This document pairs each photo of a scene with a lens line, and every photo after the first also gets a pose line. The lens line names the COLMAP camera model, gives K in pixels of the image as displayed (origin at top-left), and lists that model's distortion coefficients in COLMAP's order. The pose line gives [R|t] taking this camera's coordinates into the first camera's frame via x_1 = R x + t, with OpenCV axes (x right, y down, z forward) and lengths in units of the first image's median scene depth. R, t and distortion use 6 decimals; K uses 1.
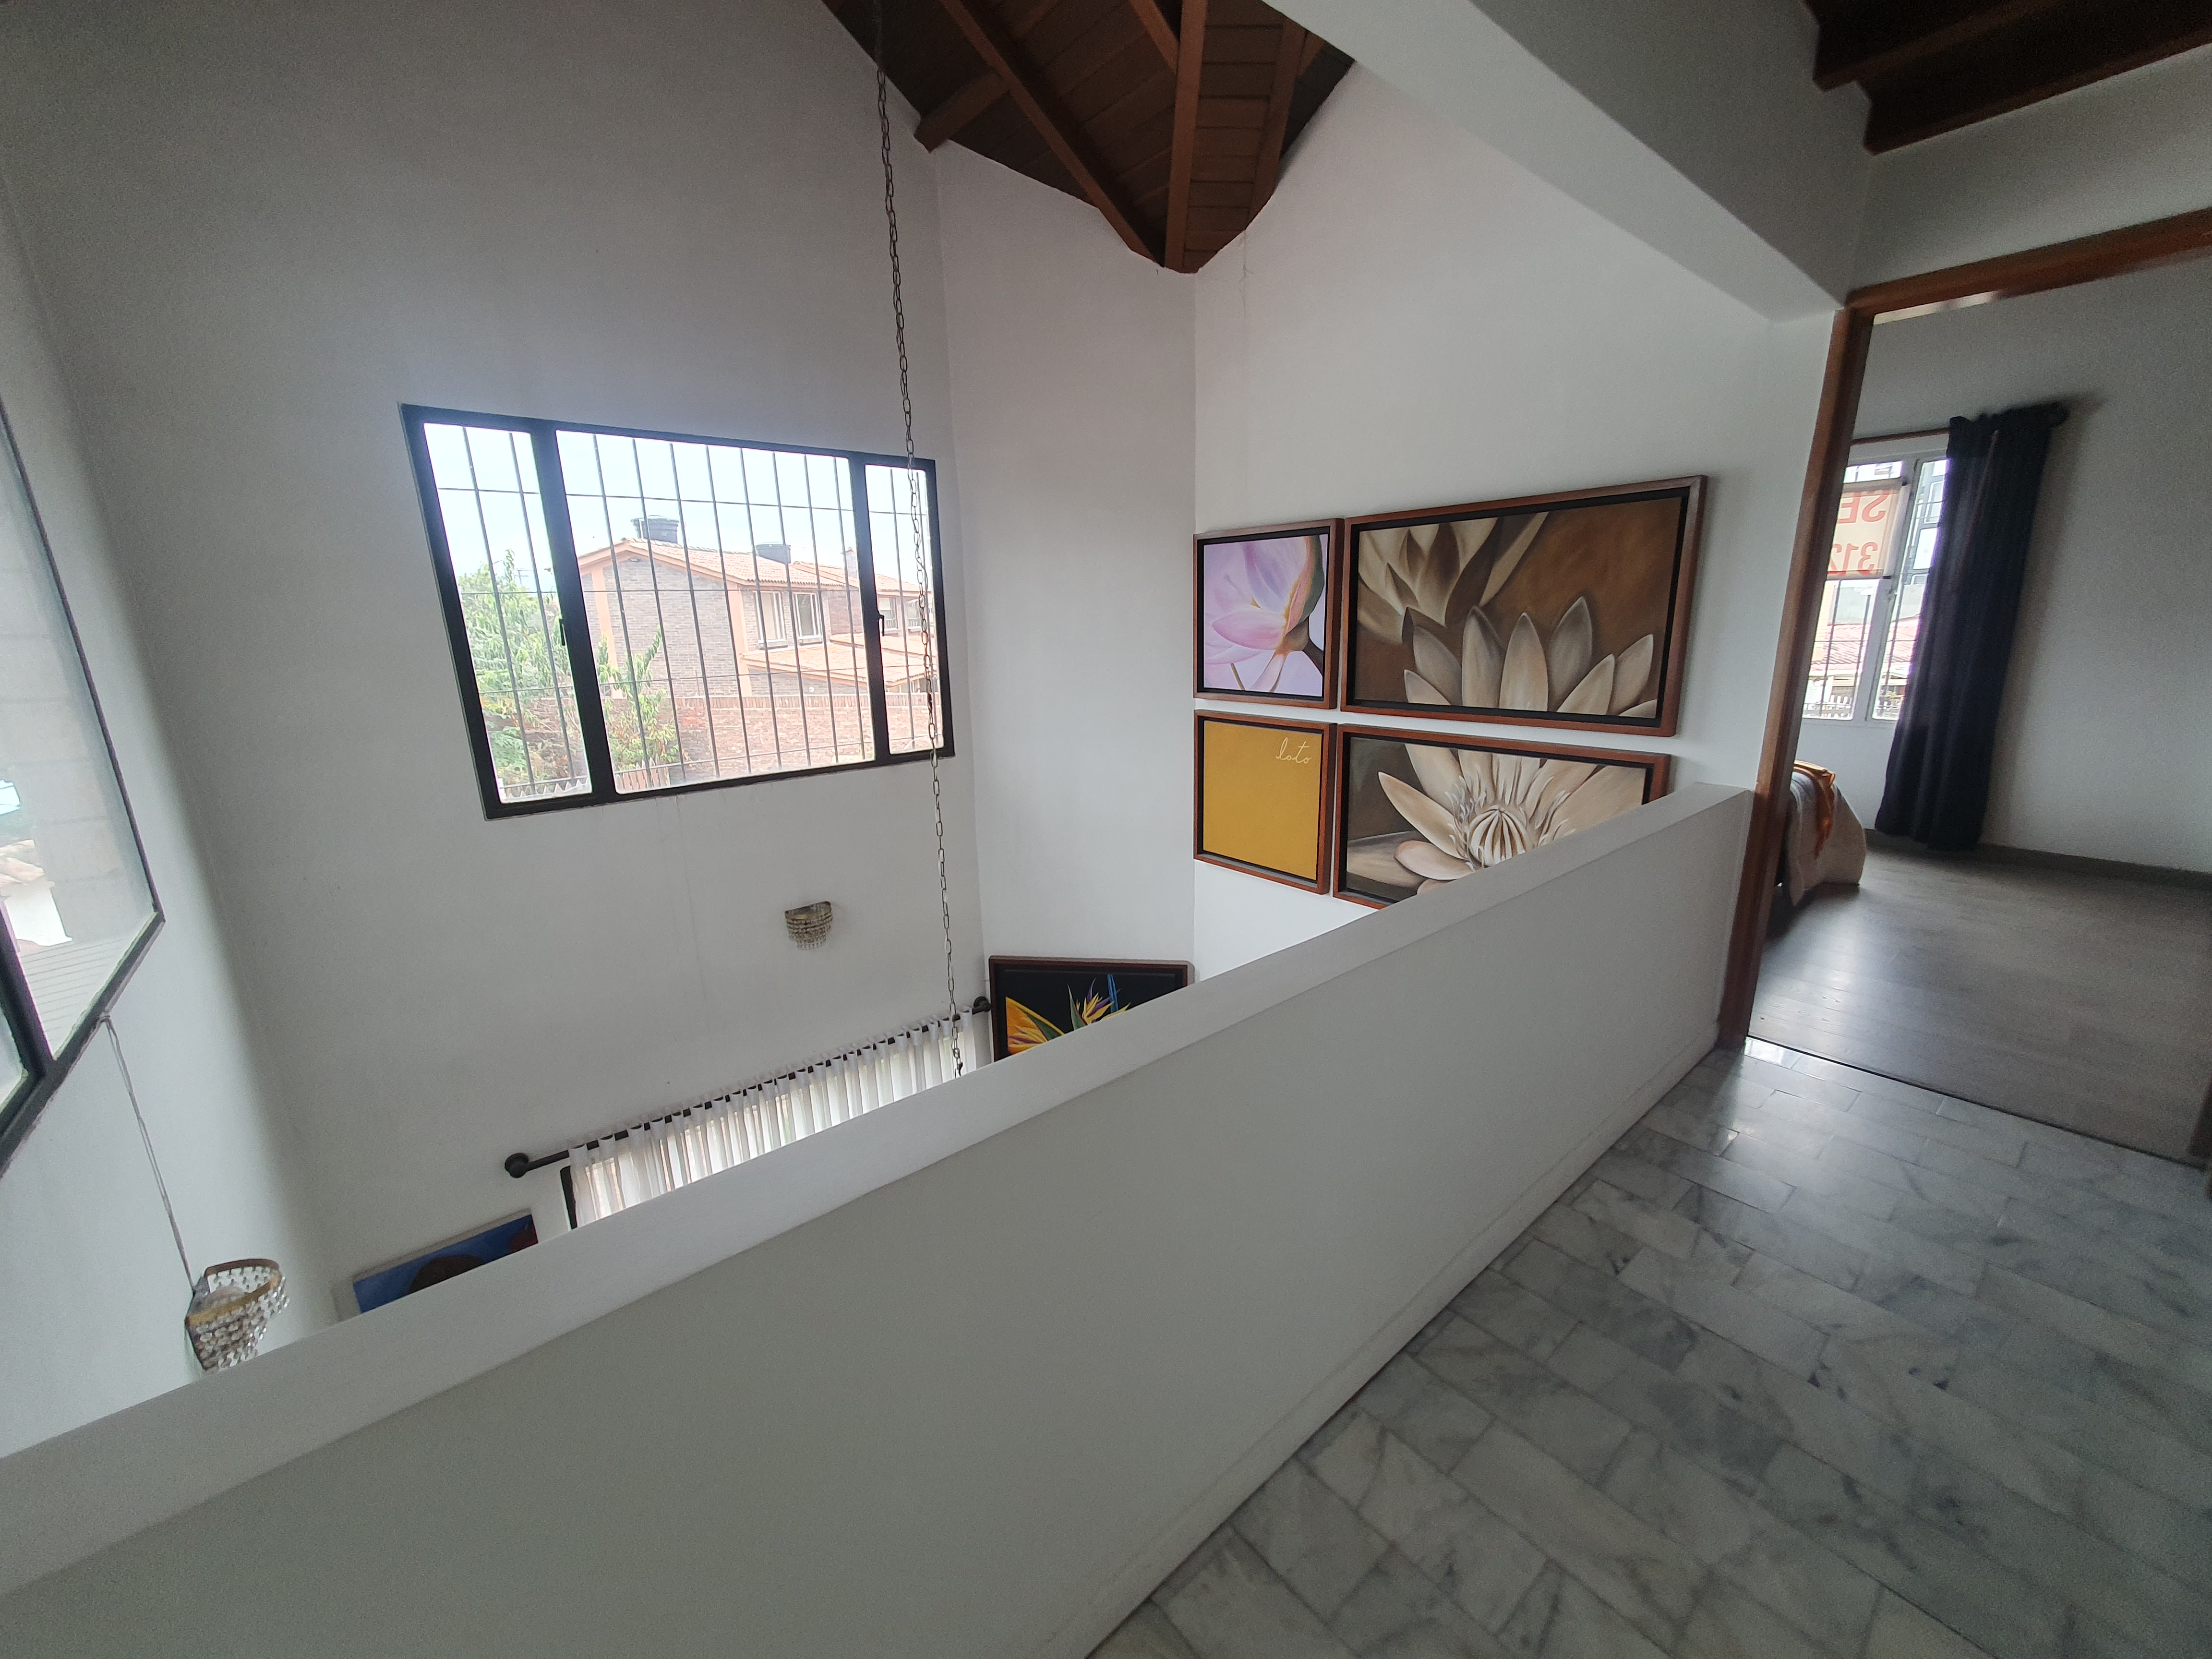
lens RADIAL K [[864.7, 0, 1144.6], [0, 864.7, 825.7], [0, 0, 1]] dist [0.008206, 0.001070]
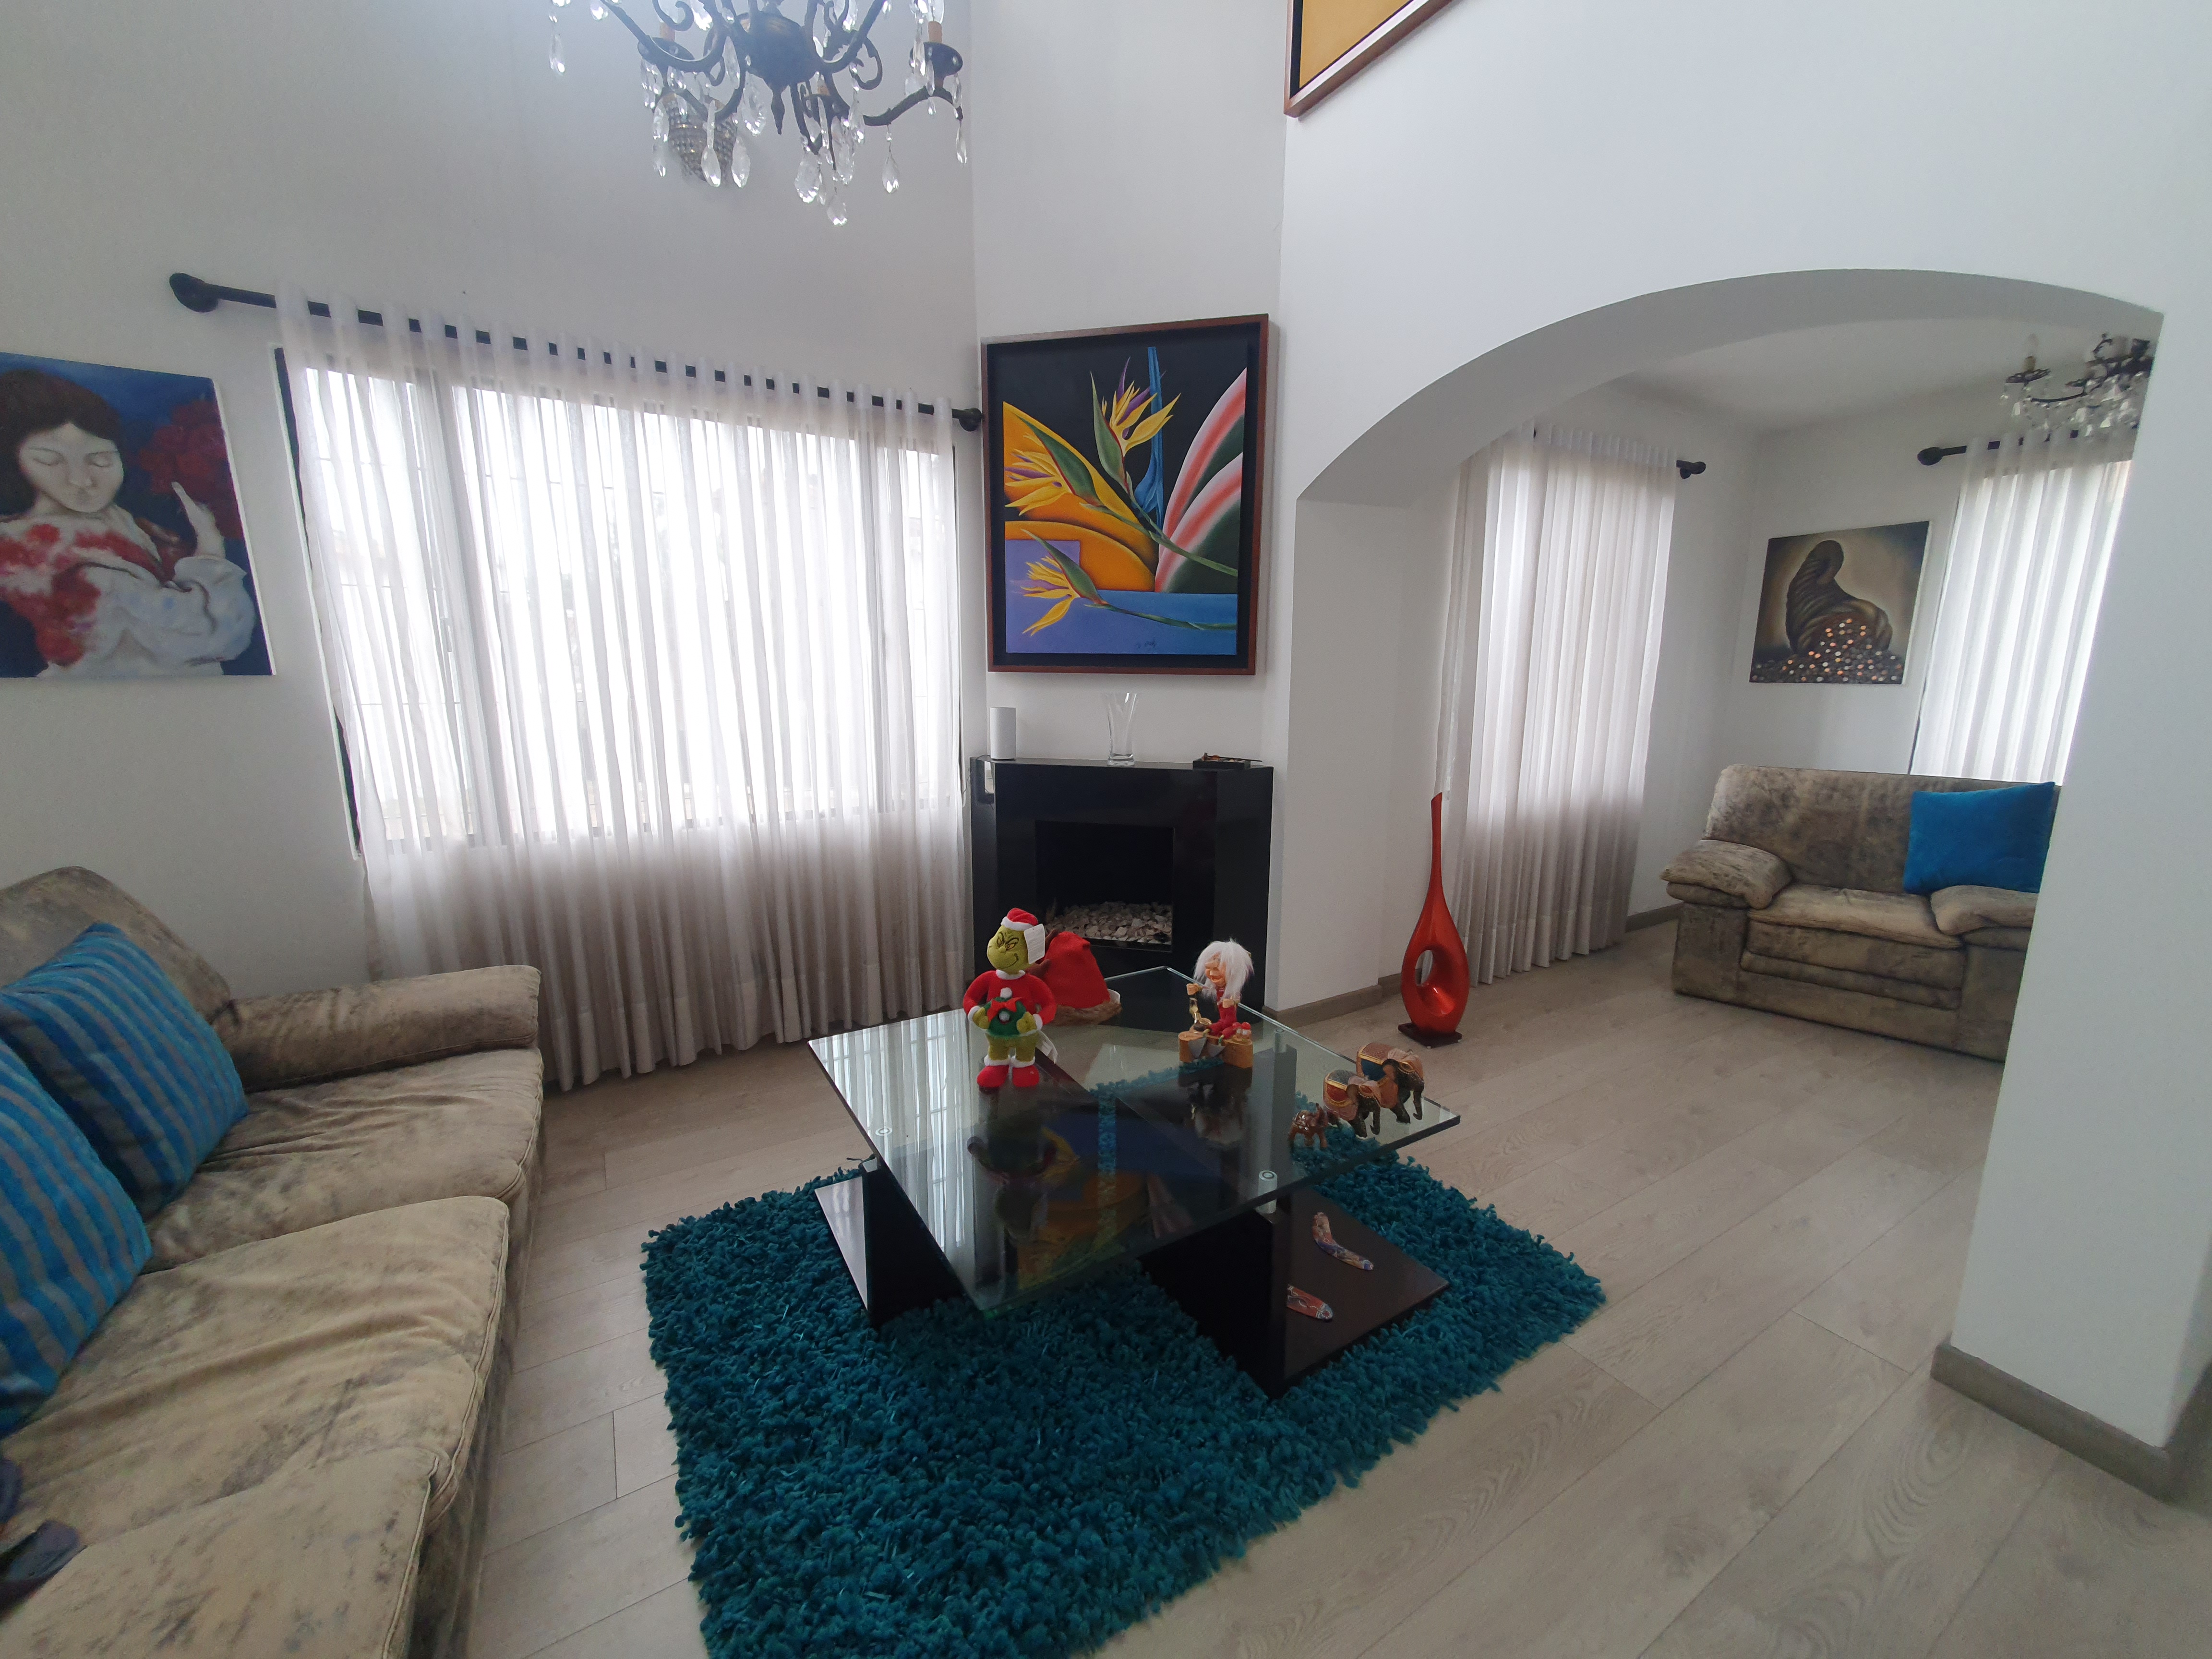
lens RADIAL K [[864.7, 0, 1133.8], [0, 864.7, 835.3], [0, 0, 1]] dist [0.008206, 0.001070]
pose [[0.986713, 0.034217, -0.158829, 0.086108], [-0.042923, 0.997739, -0.051707, 0.760263], [0.156700, 0.057837, 0.985951, 0.464435]]
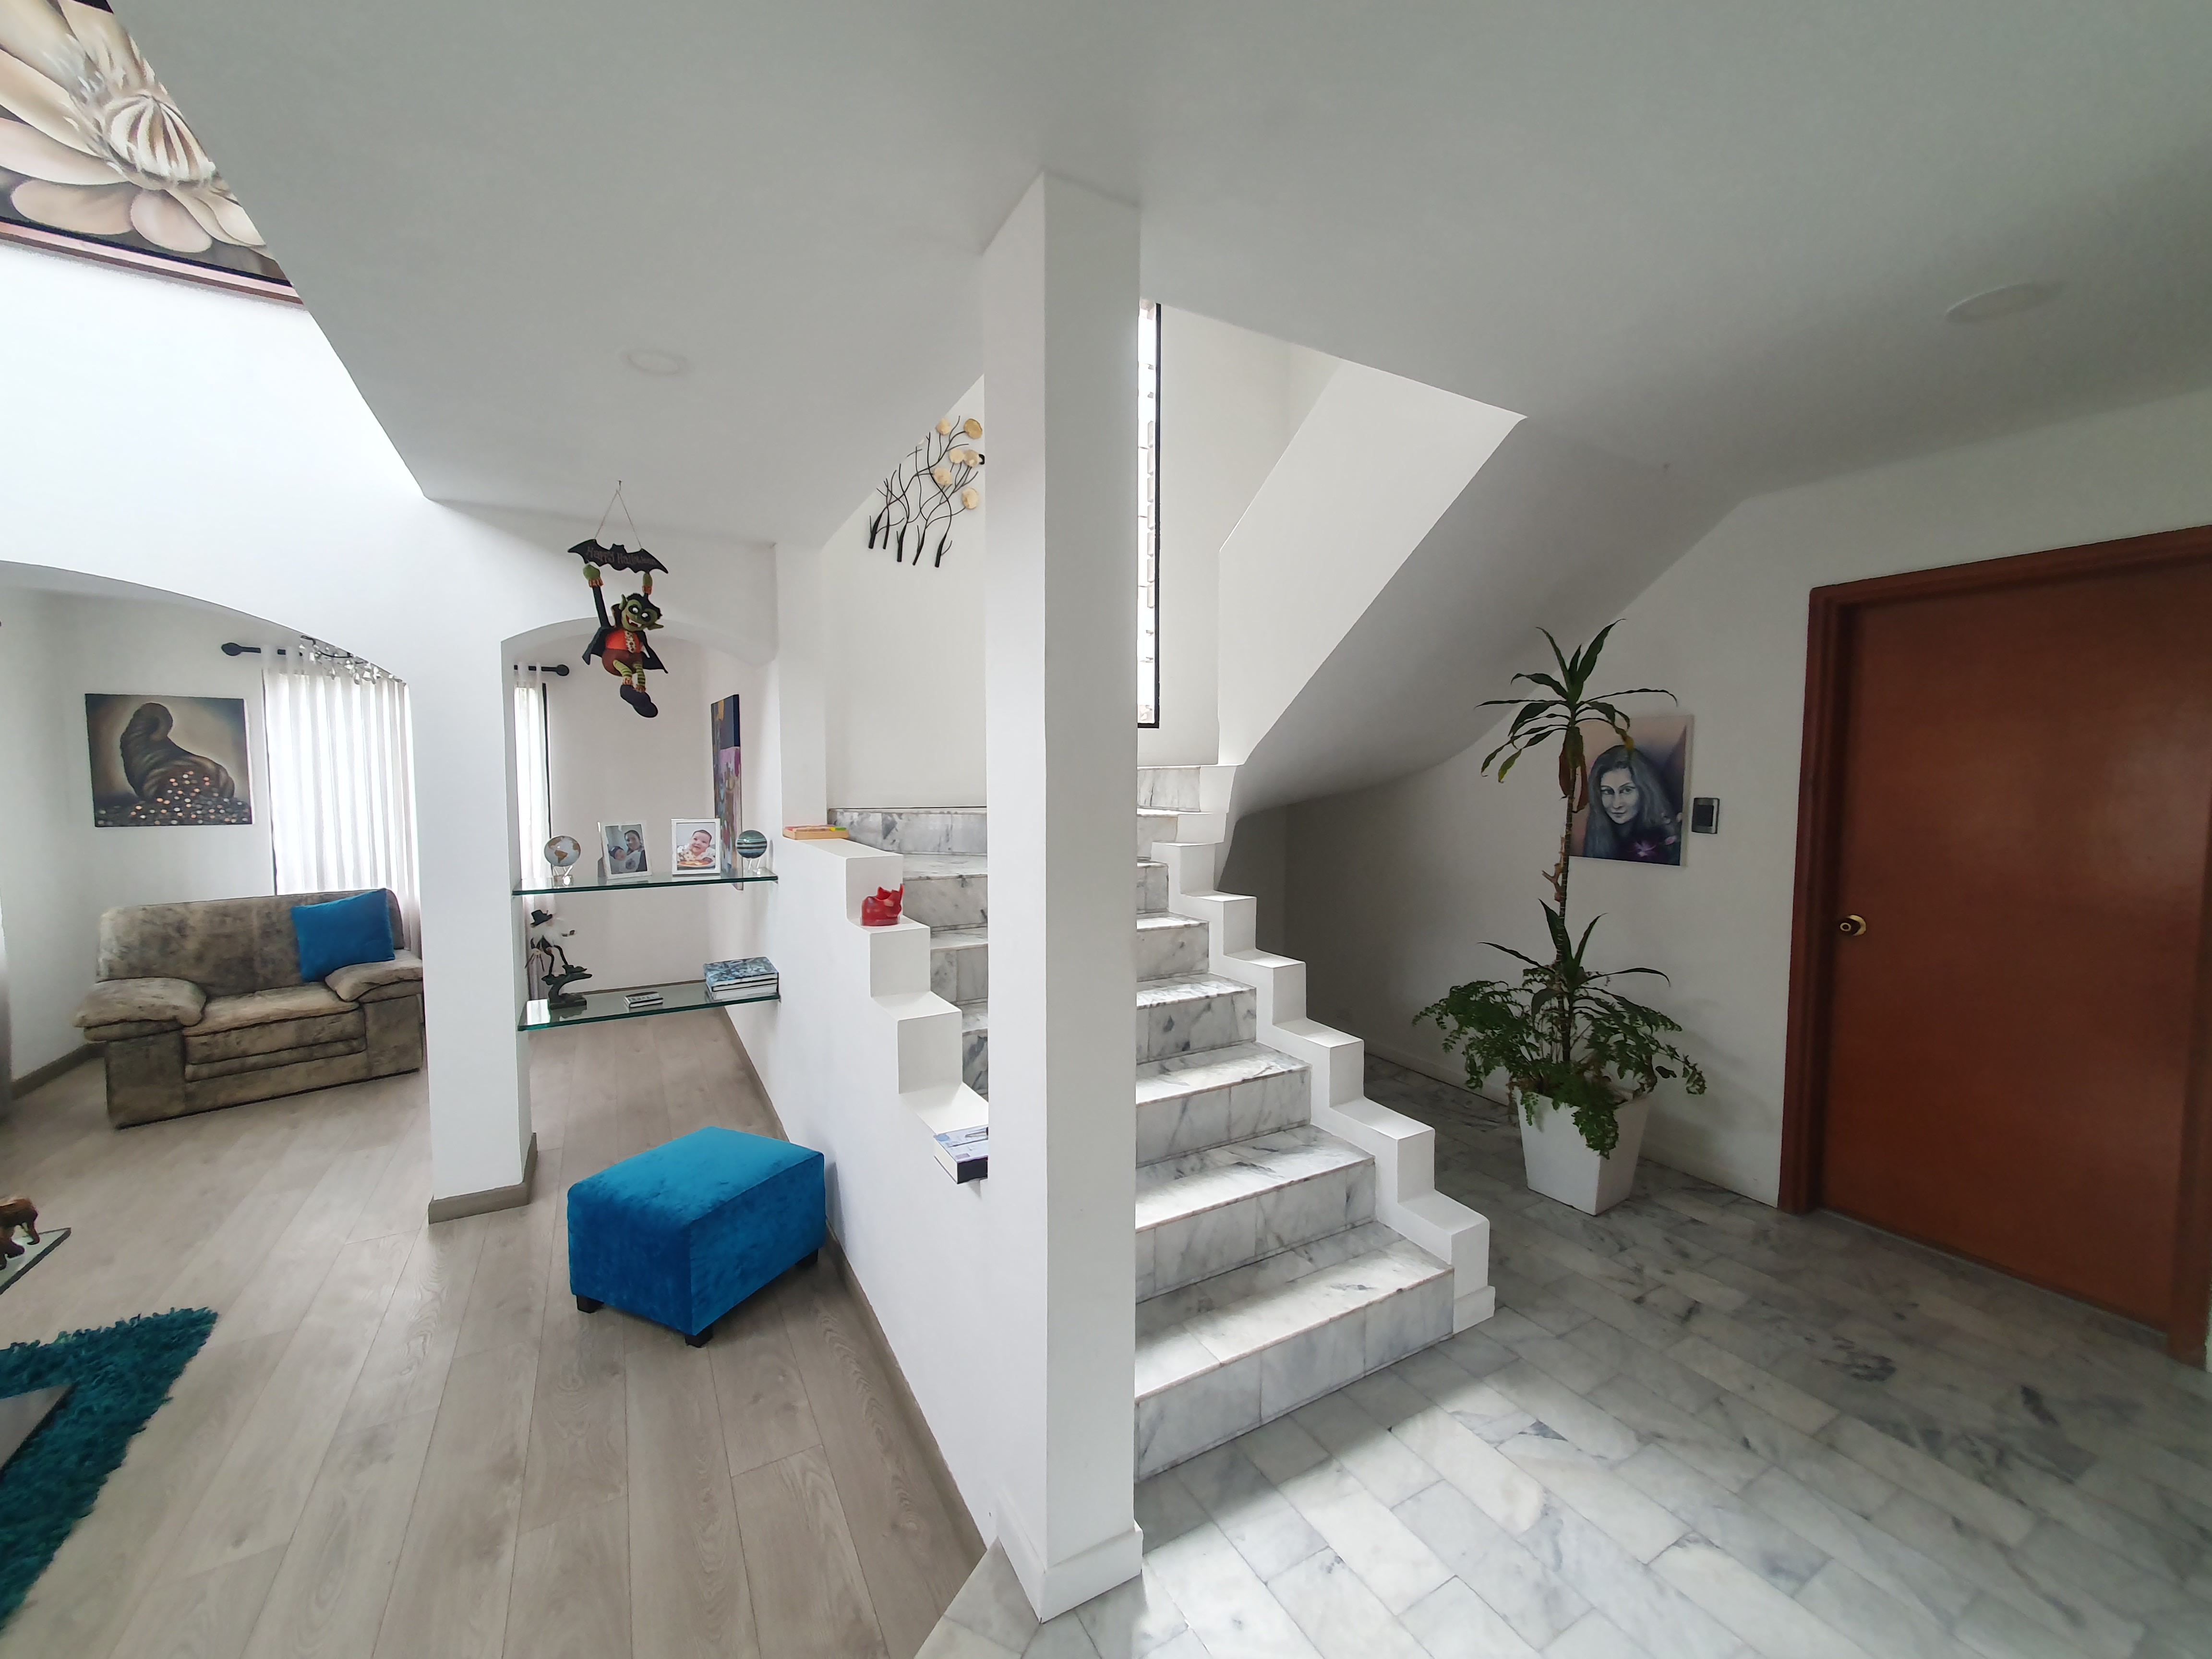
lens RADIAL K [[864.7, 0, 1098.7], [0, 864.7, 834.3], [0, 0, 1]] dist [0.008206, 0.001070]
pose [[0.194695, -0.064316, 0.978753, -0.258037], [0.234240, 0.972025, 0.017278, 0.777710], [-0.952484, 0.225899, 0.204314, 0.107198]]
